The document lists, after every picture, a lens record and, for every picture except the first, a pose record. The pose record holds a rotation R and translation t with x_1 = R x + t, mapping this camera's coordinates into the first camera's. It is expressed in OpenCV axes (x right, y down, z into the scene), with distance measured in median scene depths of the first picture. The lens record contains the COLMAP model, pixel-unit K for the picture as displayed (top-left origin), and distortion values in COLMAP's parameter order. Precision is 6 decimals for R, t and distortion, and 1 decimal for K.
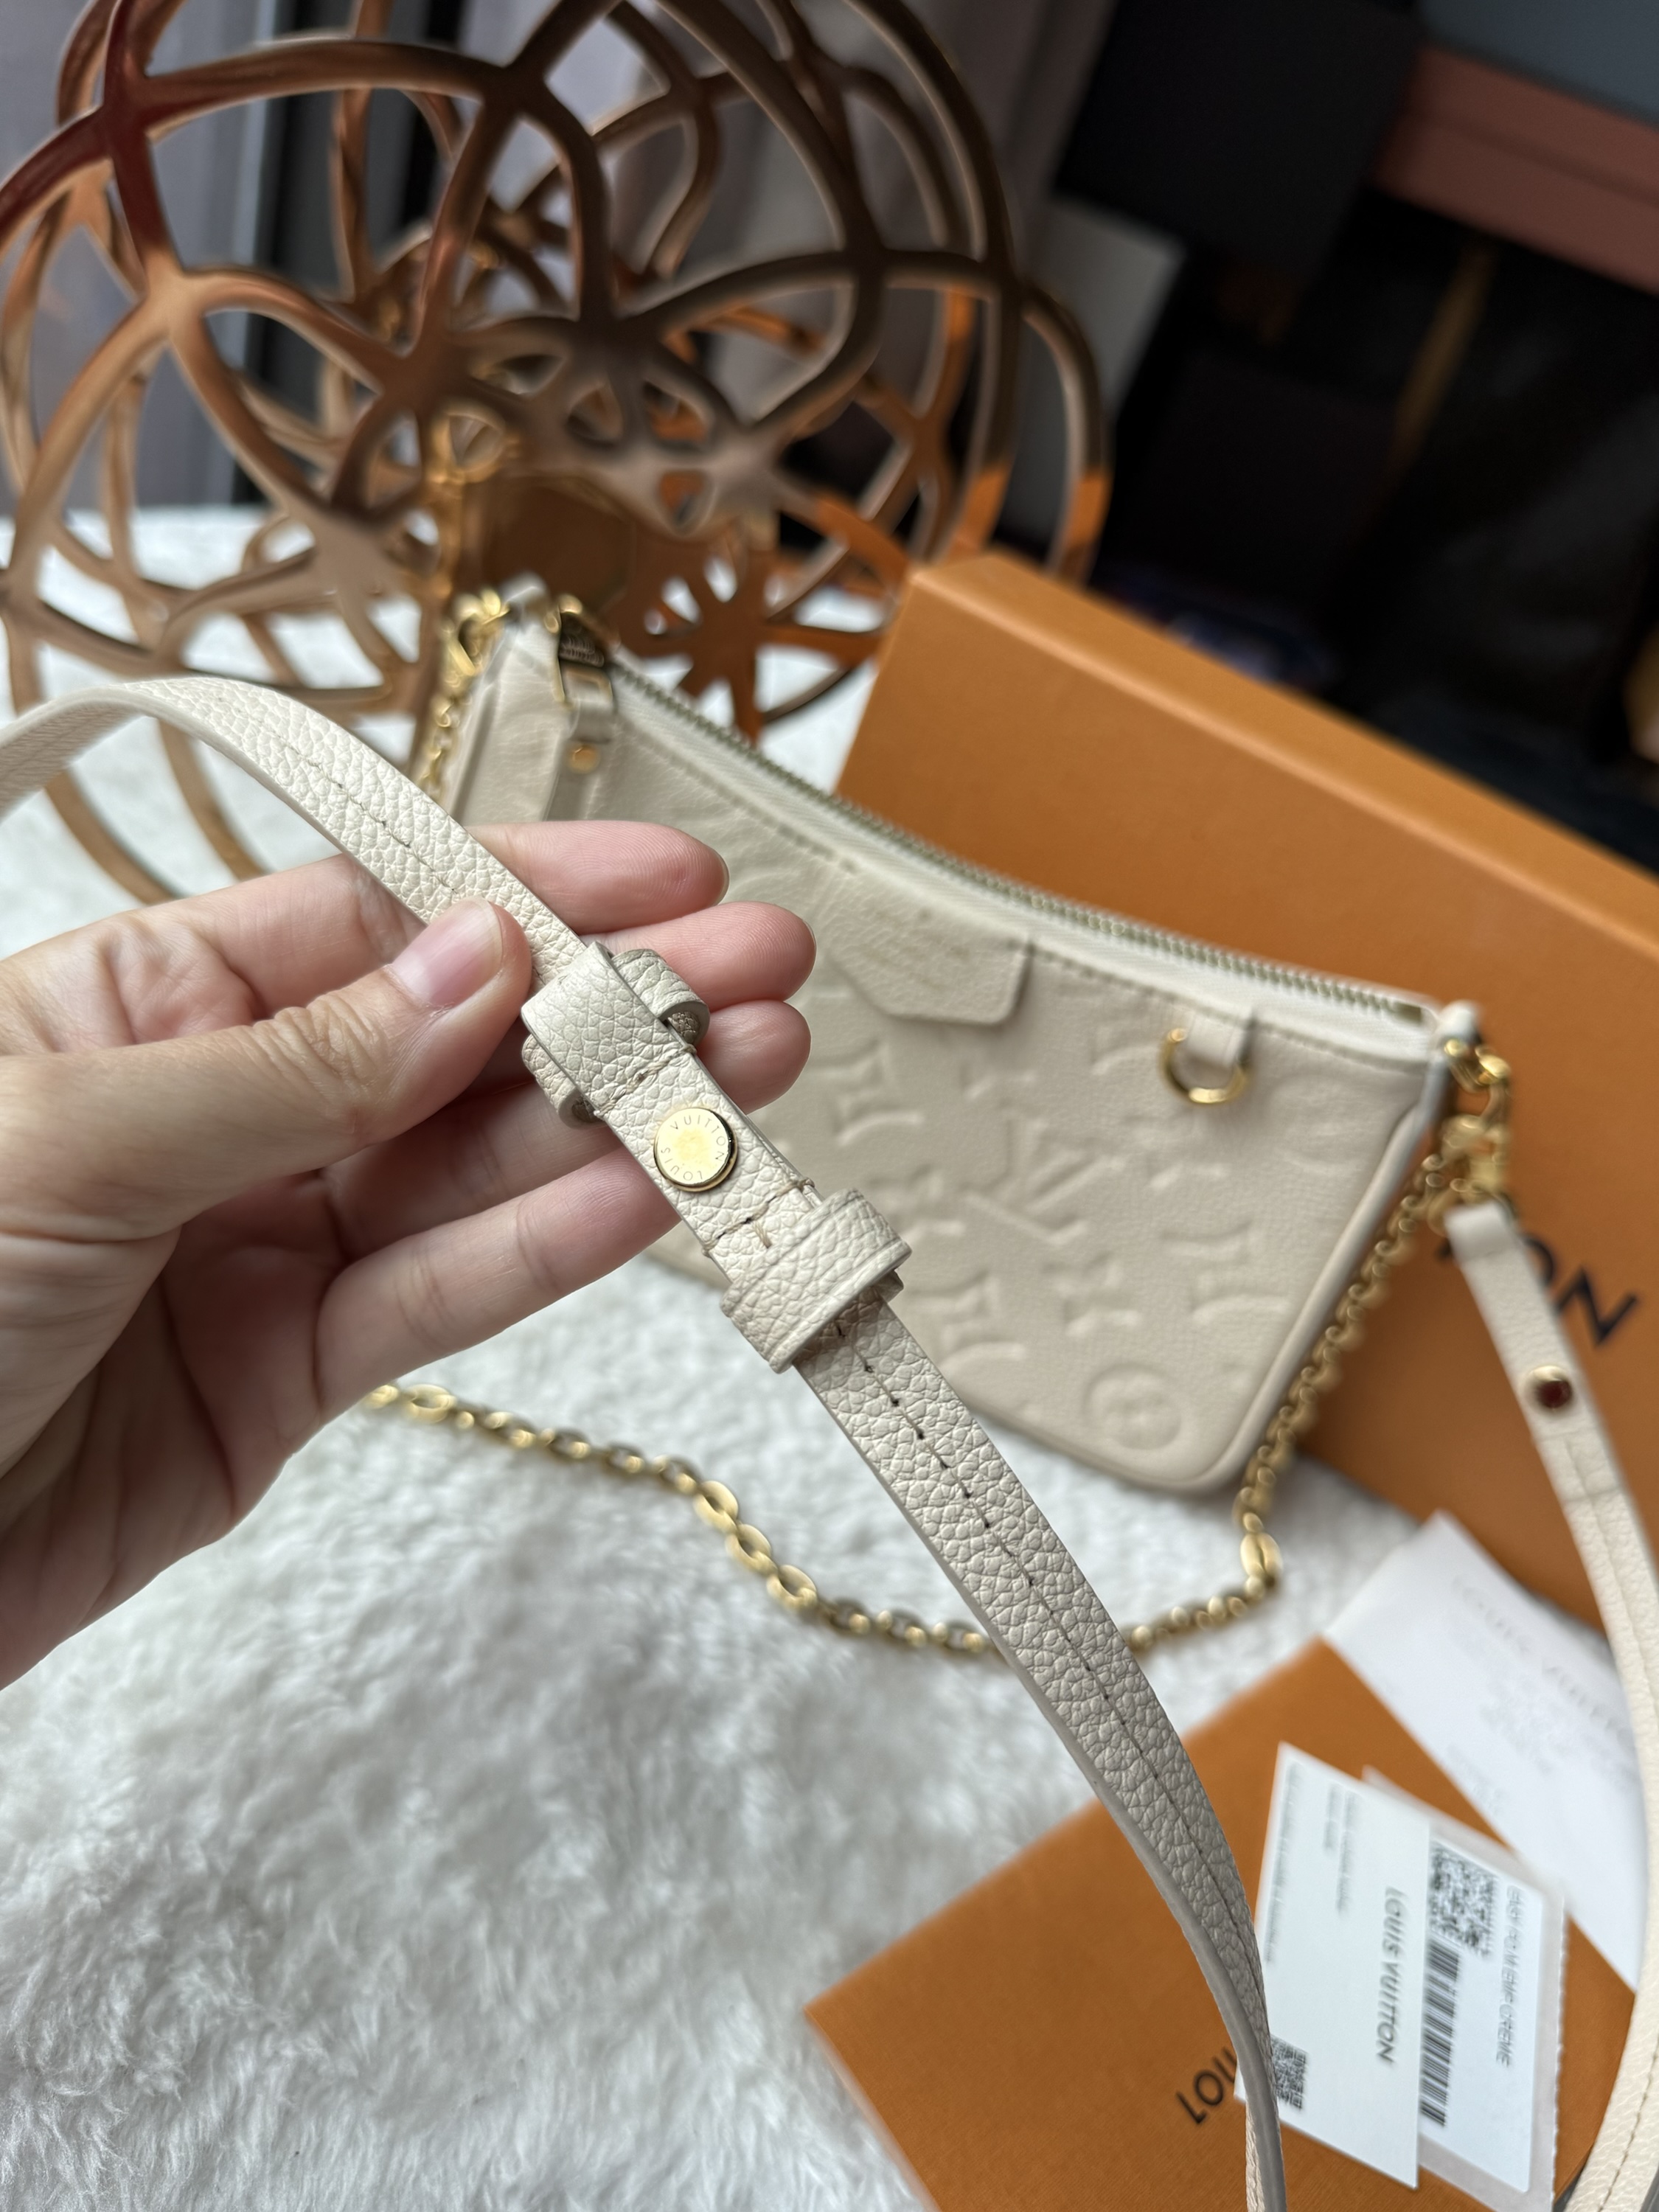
lens RADIAL K [[1661.5, 0, 828.8], [0, 1661.5, 1071.0], [0, 0, 1]] dist [0.032880, 0.000067]
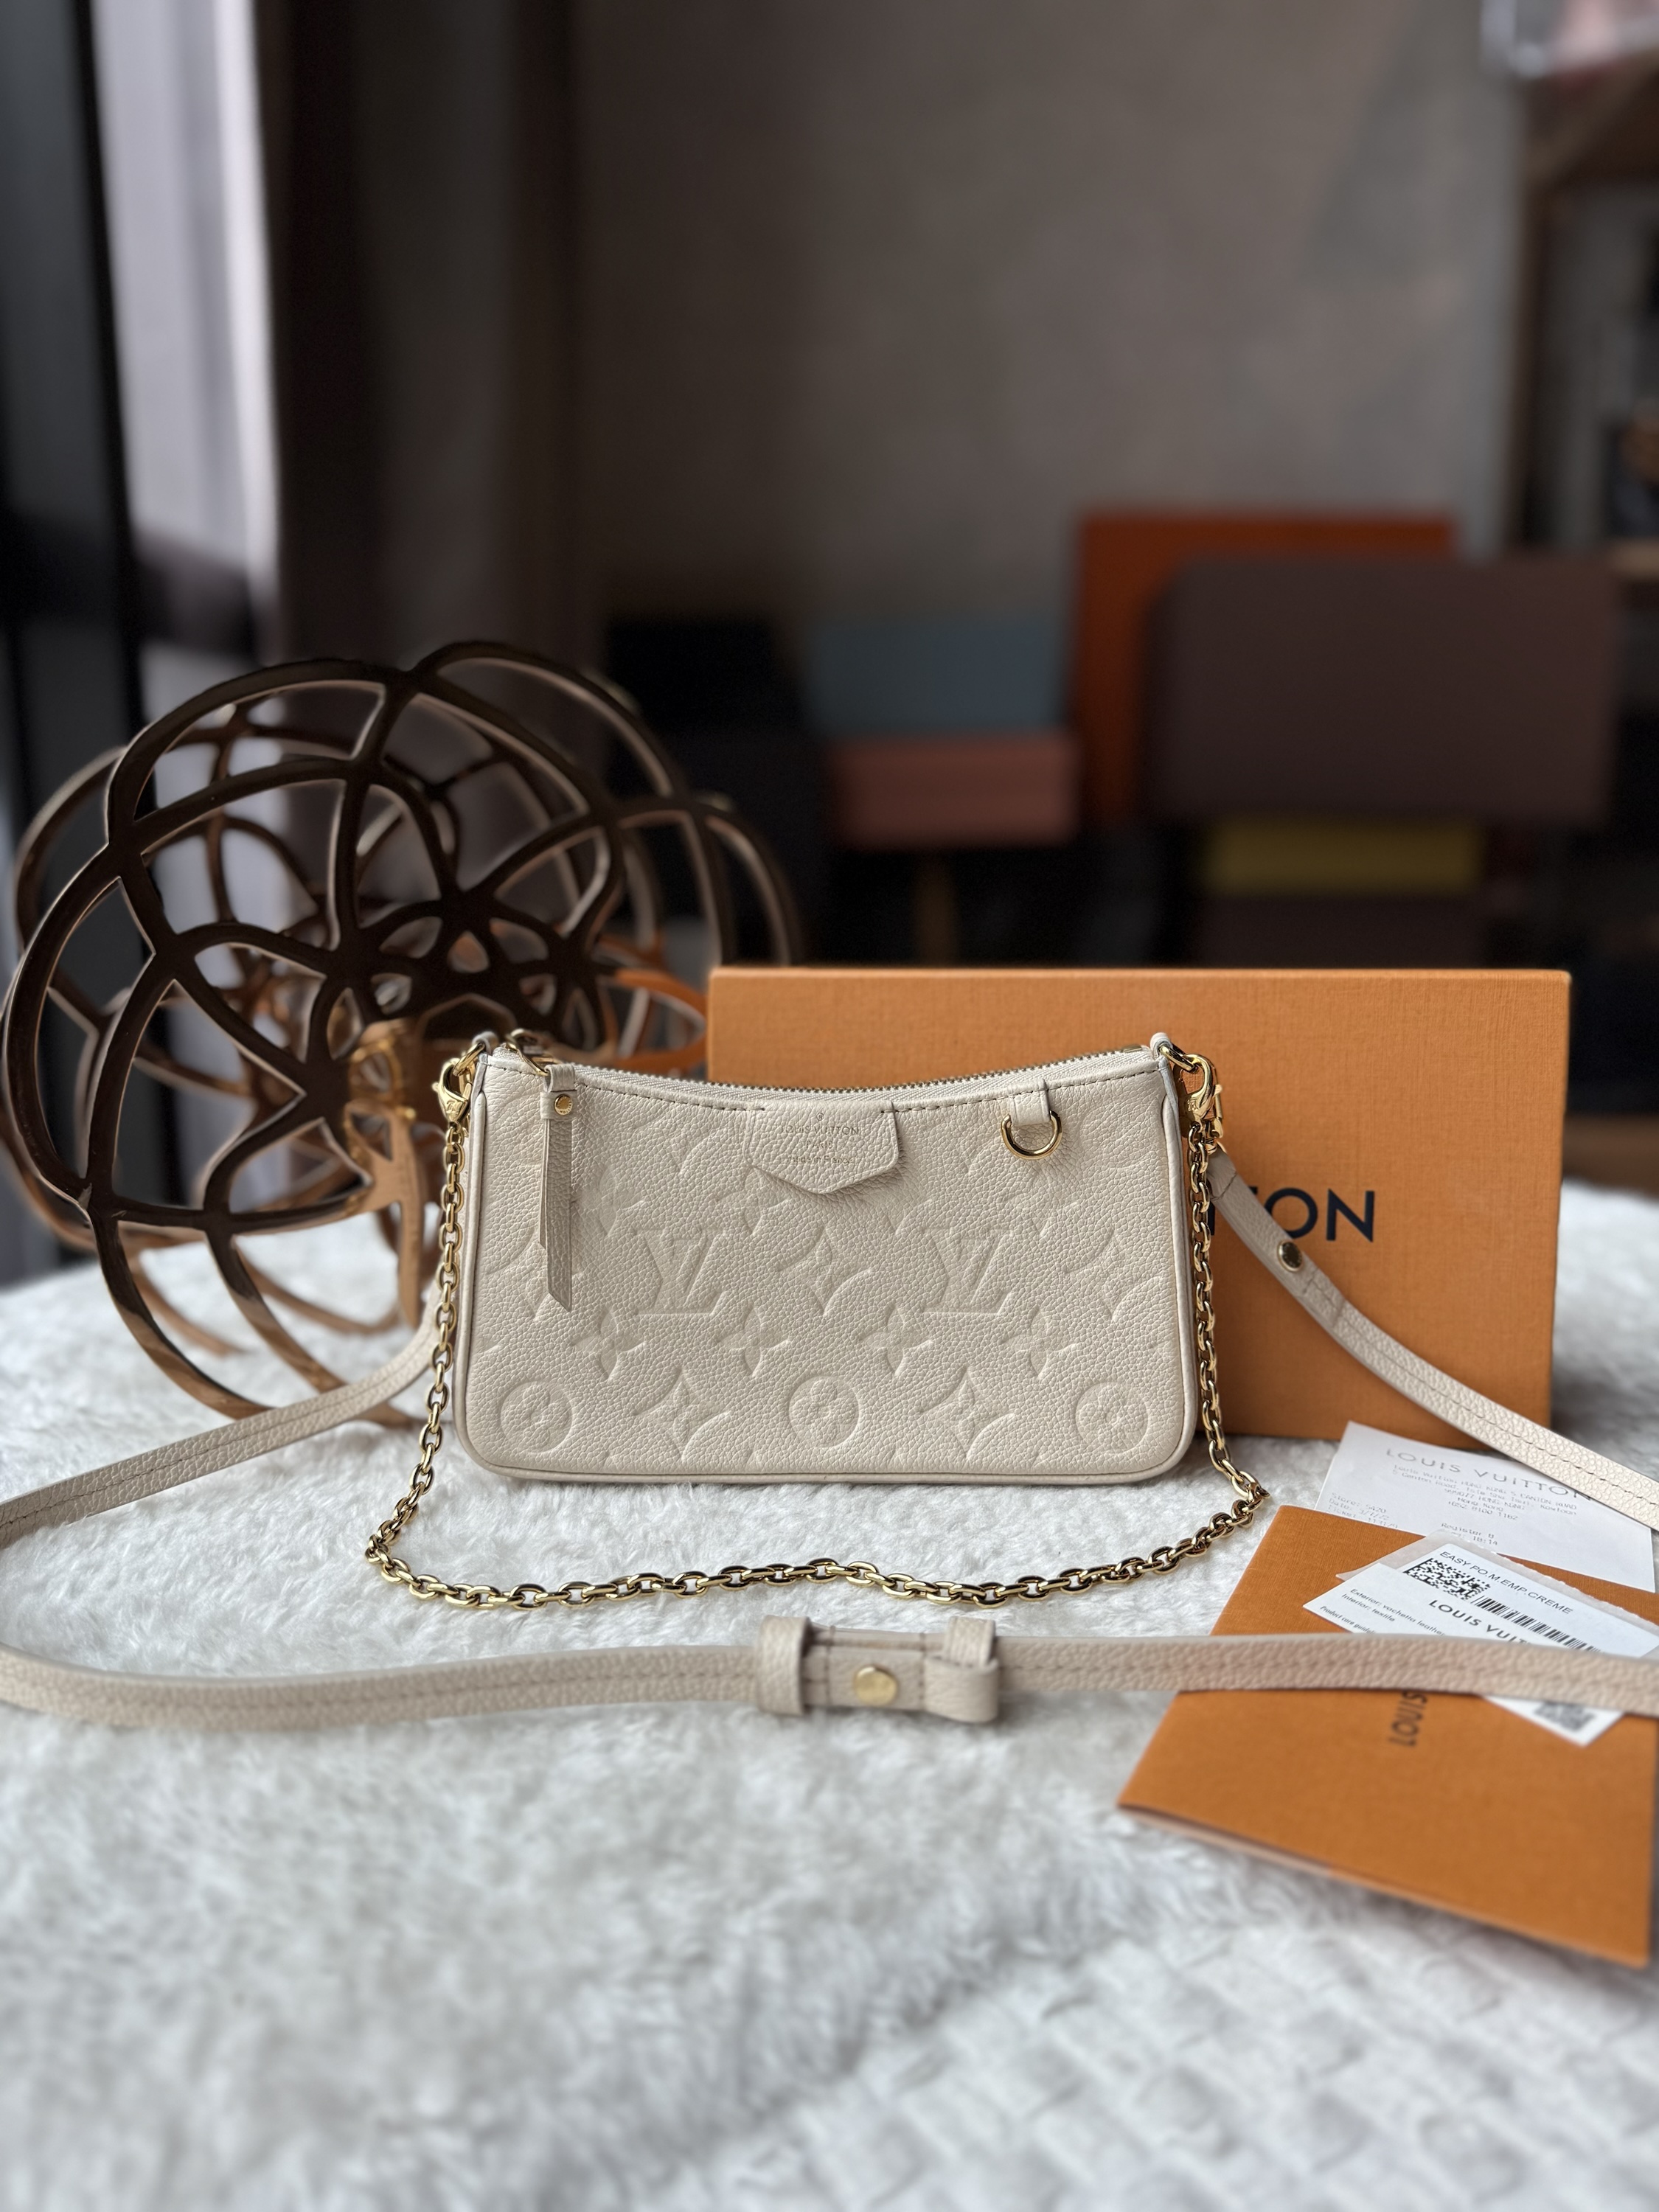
lens RADIAL K [[1661.5, 0, 828.8], [0, 1661.5, 1071.0], [0, 0, 1]] dist [0.032880, 0.000067]
pose [[0.903003, -0.323304, 0.282949, -0.335615], [0.419841, 0.803844, -0.421388, 0.493401], [-0.091211, 0.499308, 0.861610, -0.288097]]
